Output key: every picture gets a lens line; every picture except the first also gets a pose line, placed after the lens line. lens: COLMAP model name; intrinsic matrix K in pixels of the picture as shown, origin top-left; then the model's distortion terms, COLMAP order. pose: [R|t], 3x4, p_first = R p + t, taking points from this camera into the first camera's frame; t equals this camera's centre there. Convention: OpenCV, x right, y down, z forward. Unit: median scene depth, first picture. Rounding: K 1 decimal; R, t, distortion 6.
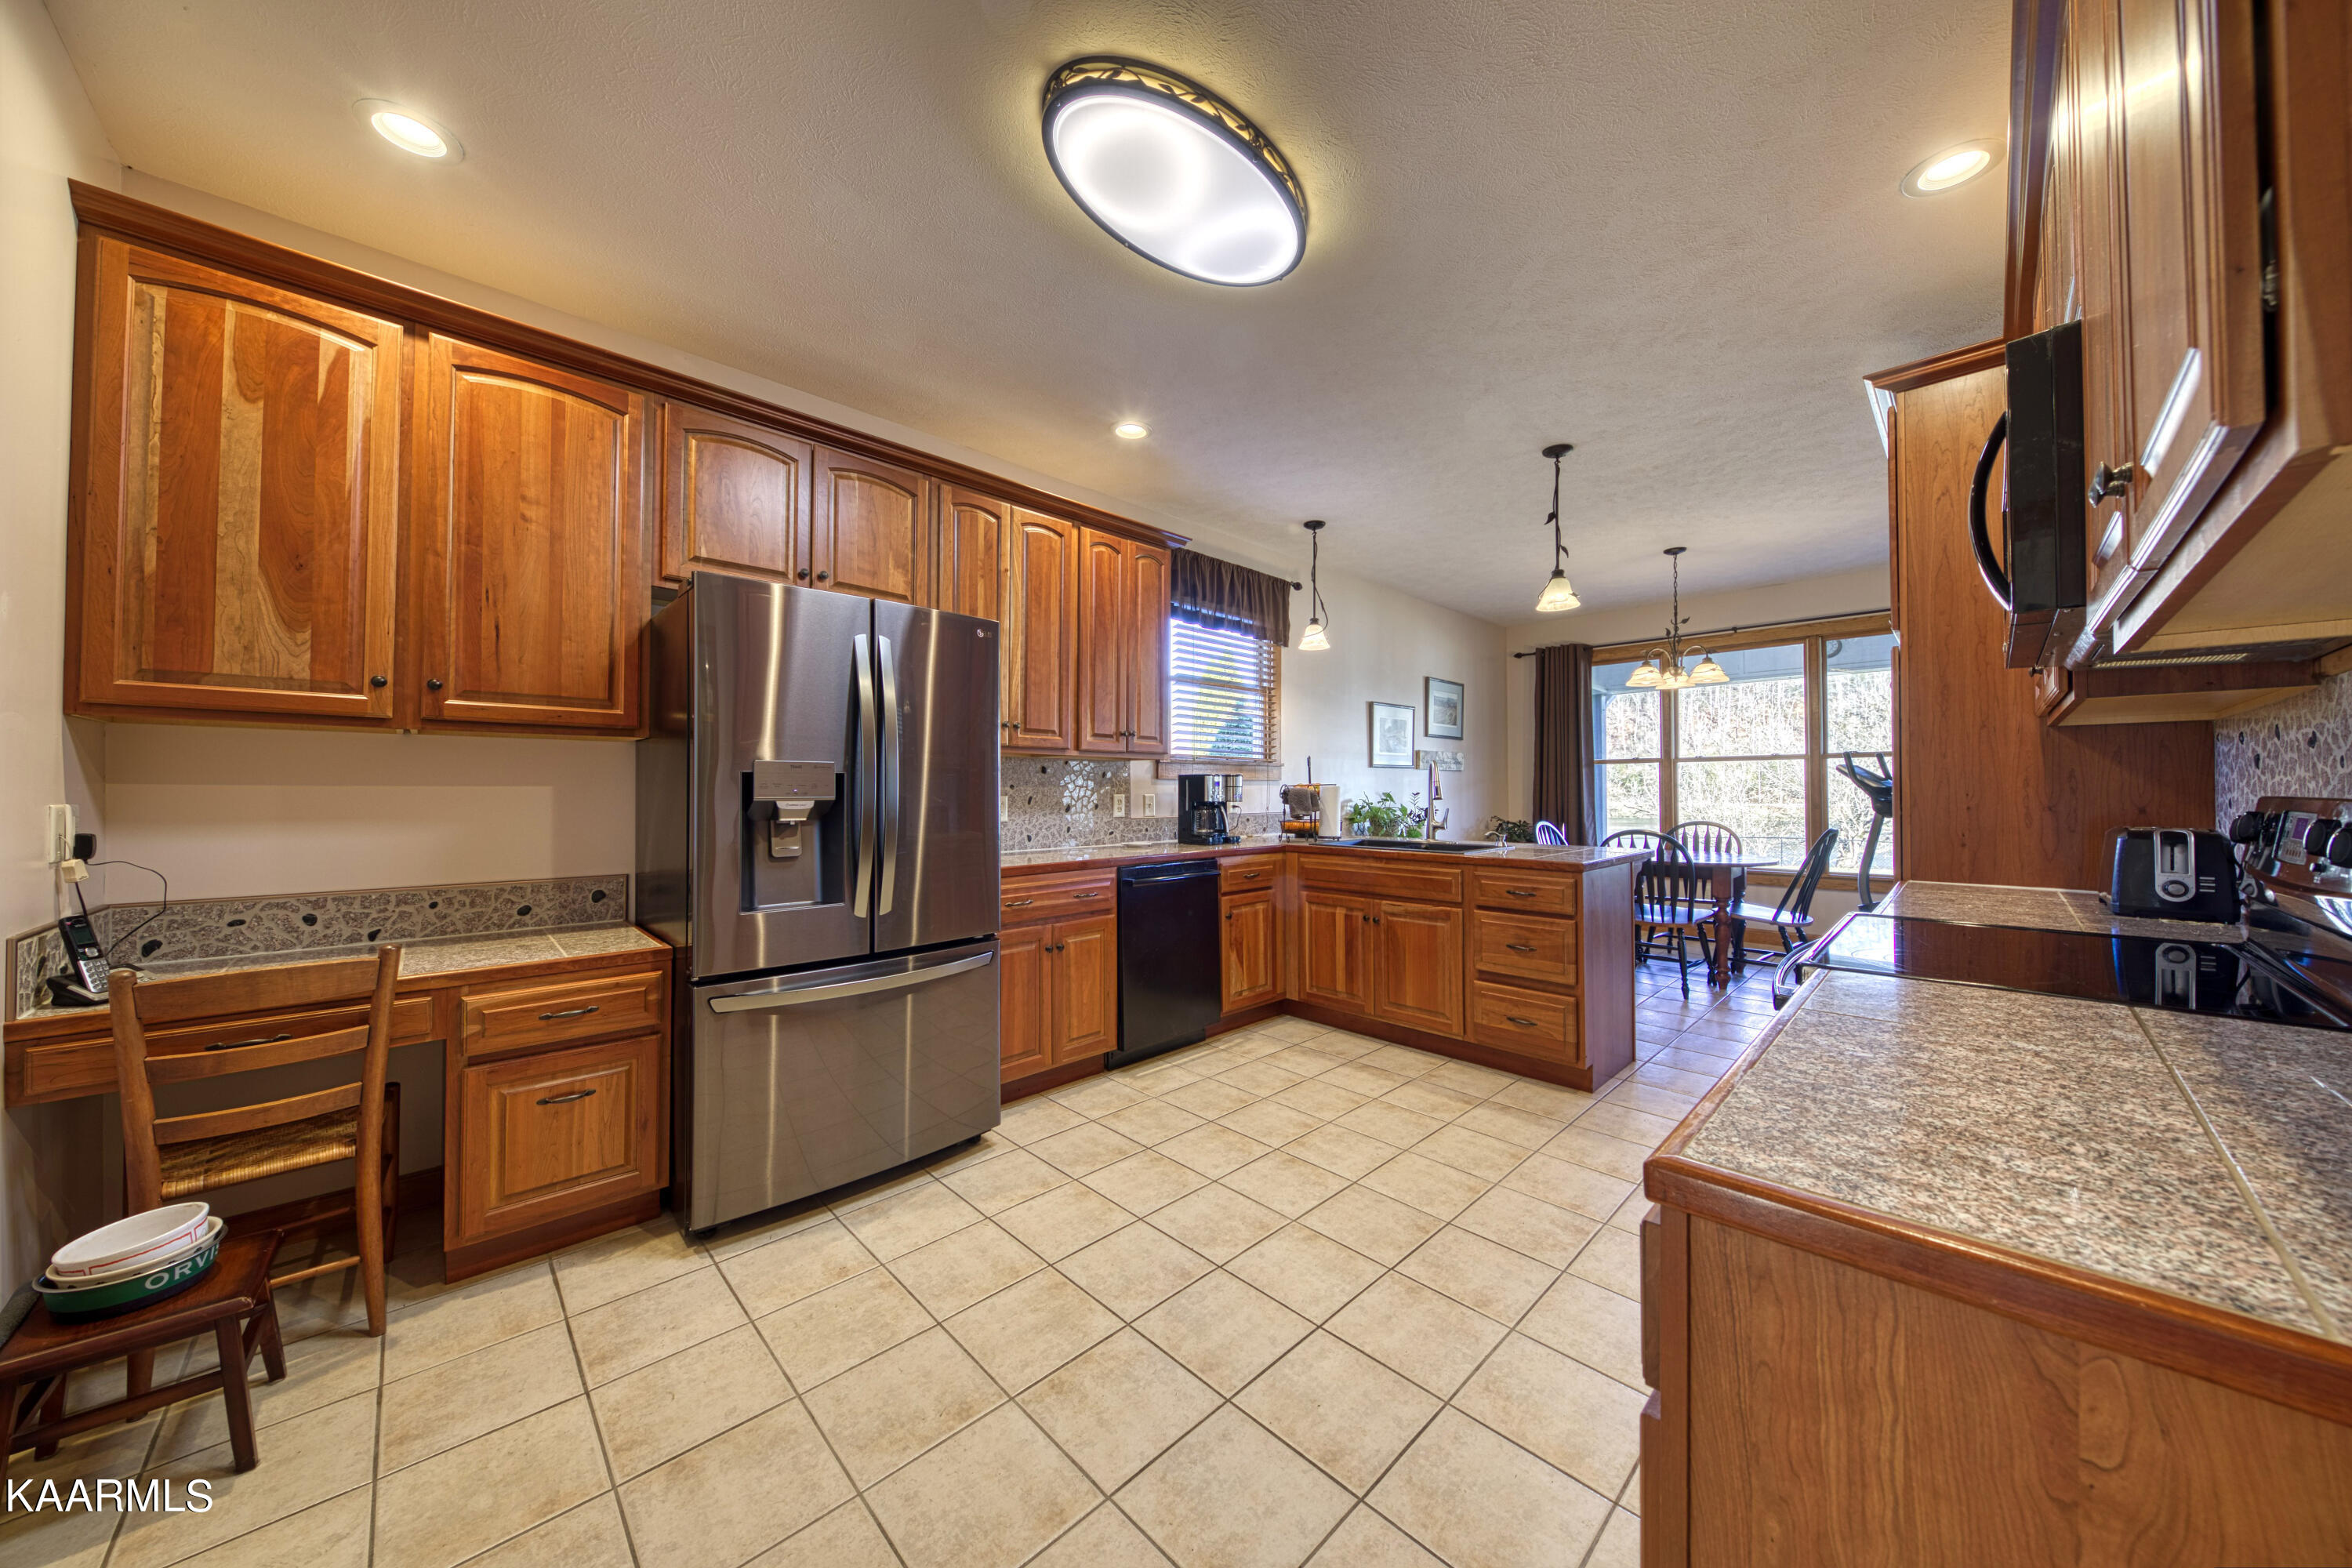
lens RADIAL K [[782.9, 0, 1176.0], [0, 782.9, 784.0], [0, 0, 1]] dist [-0.002467, -0.000413]
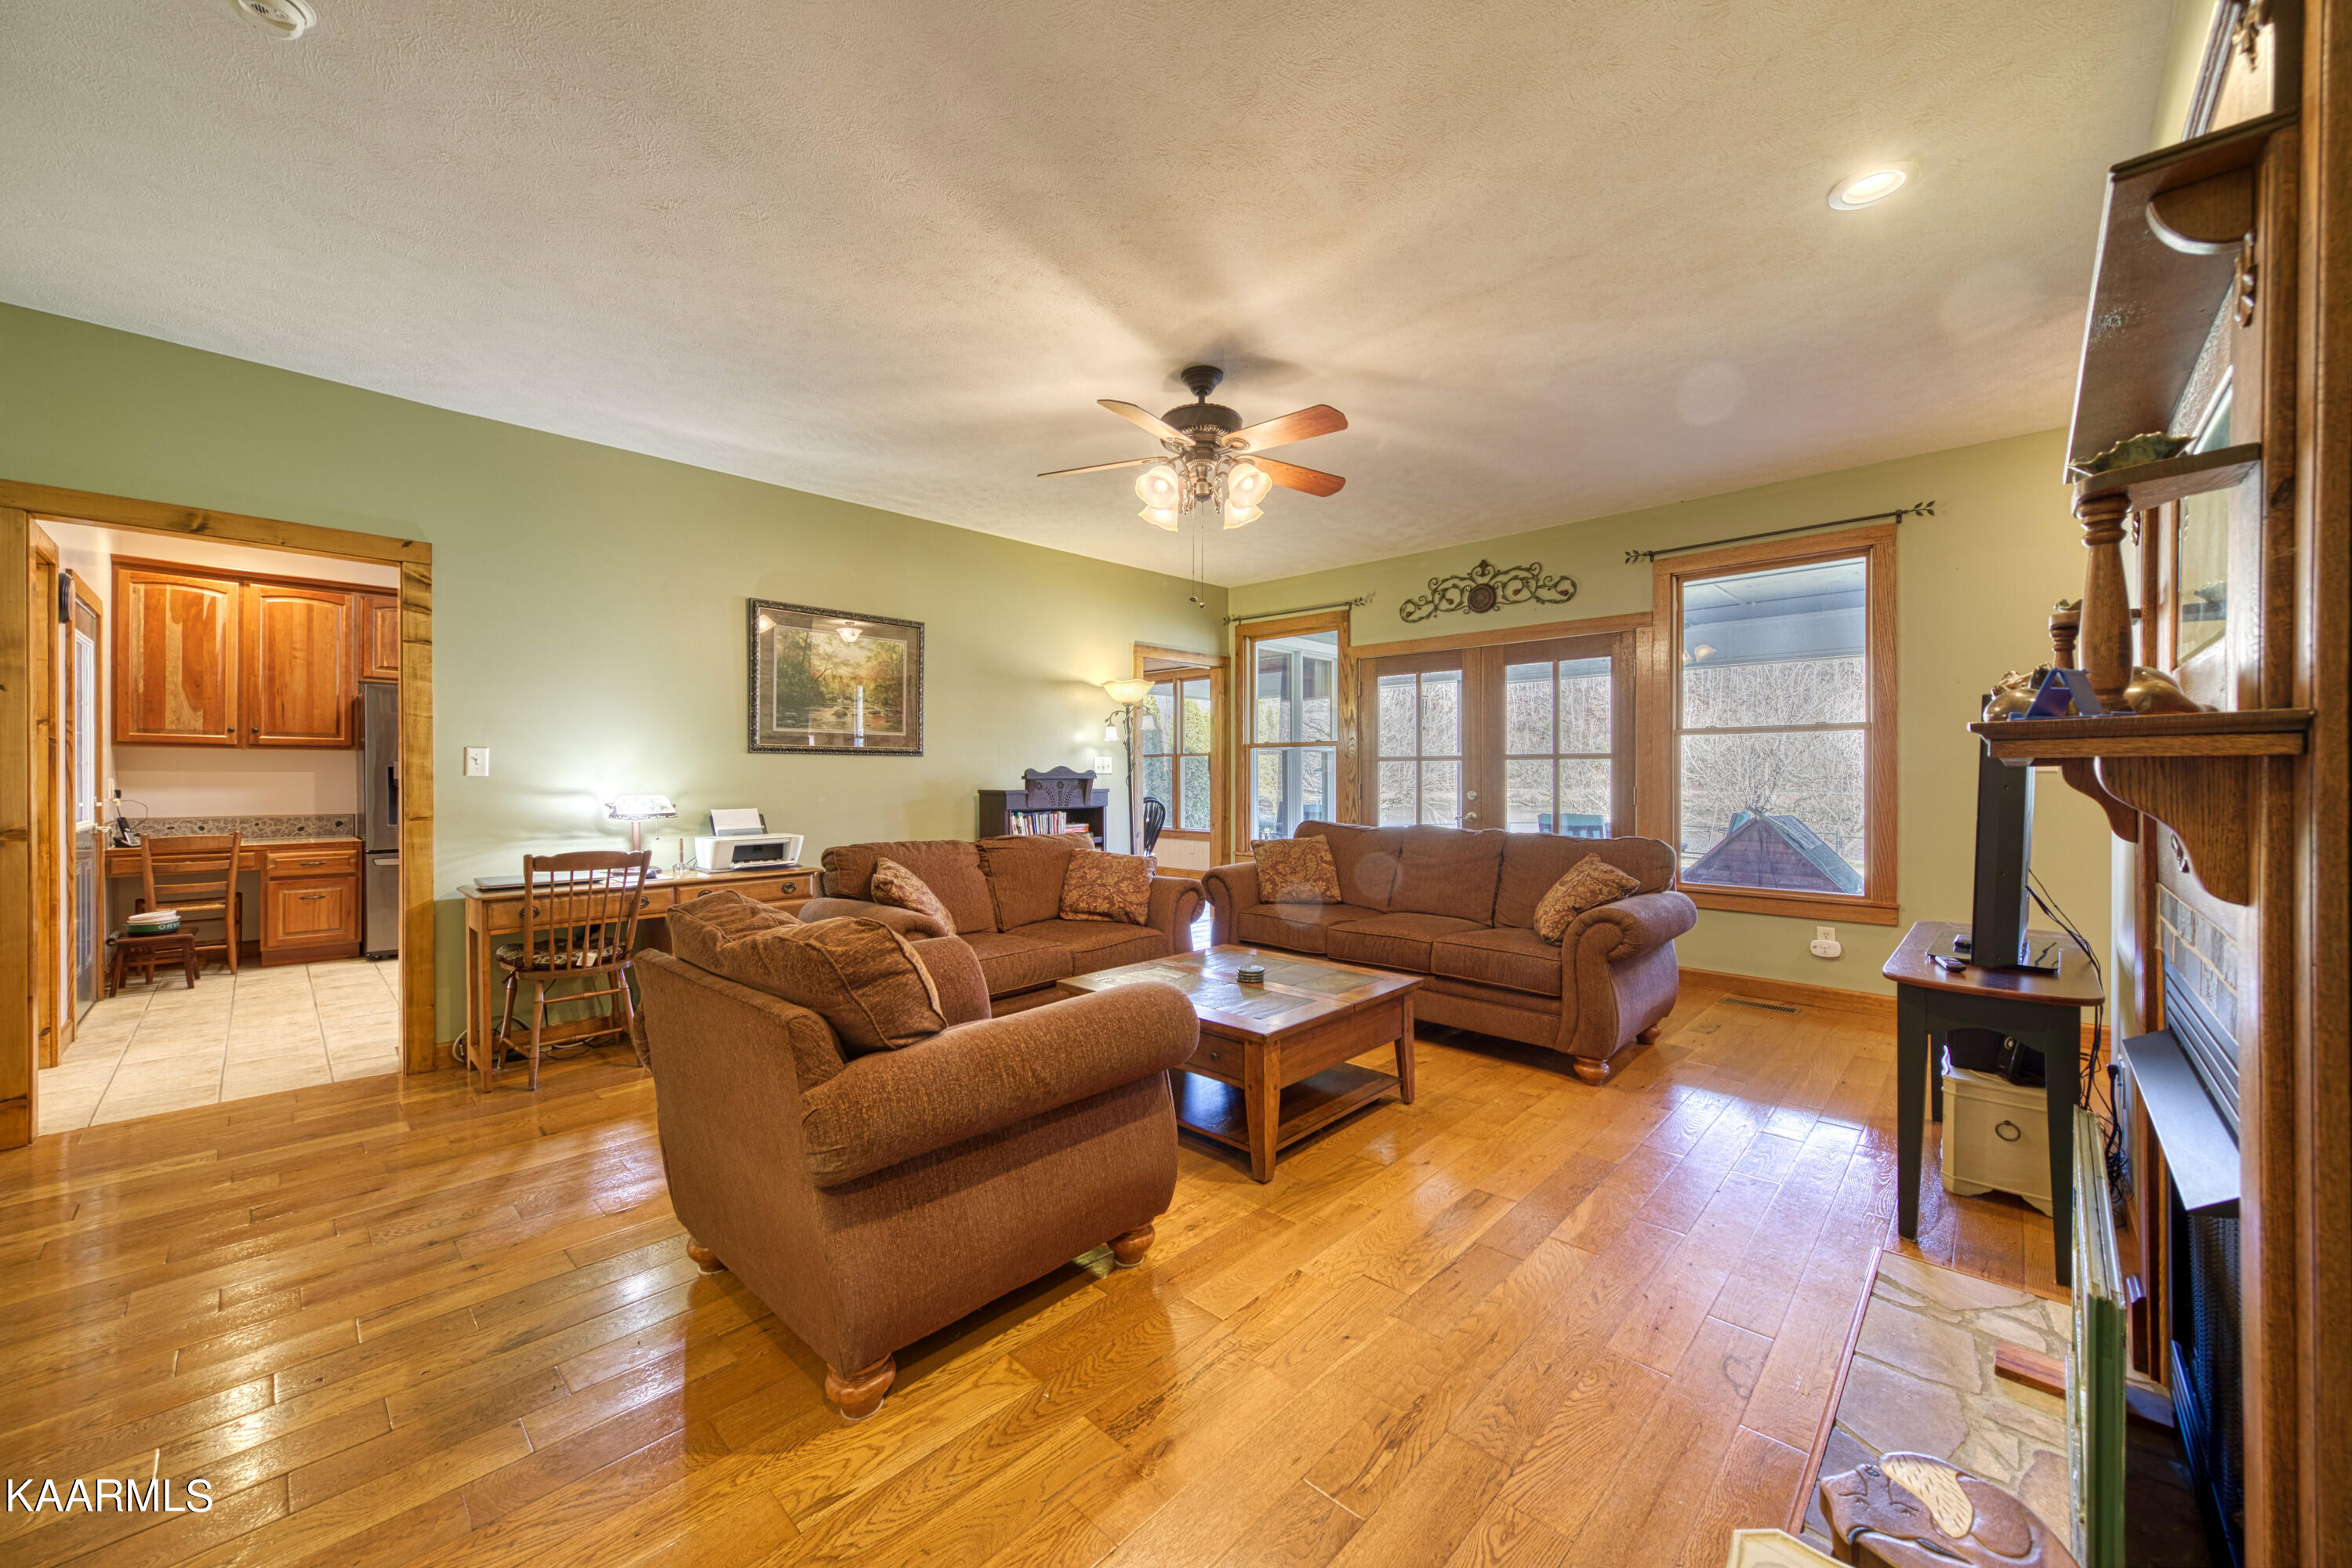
lens RADIAL K [[876.4, 0, 1176.0], [0, 876.4, 784.0], [0, 0, 1]] dist [0.004582, -0.000035]
pose [[0.999459, 0.003879, 0.032667, 1.879921], [-0.004470, 0.999827, 0.018040, -0.023923], [-0.032591, -0.018176, 0.999303, -1.889564]]
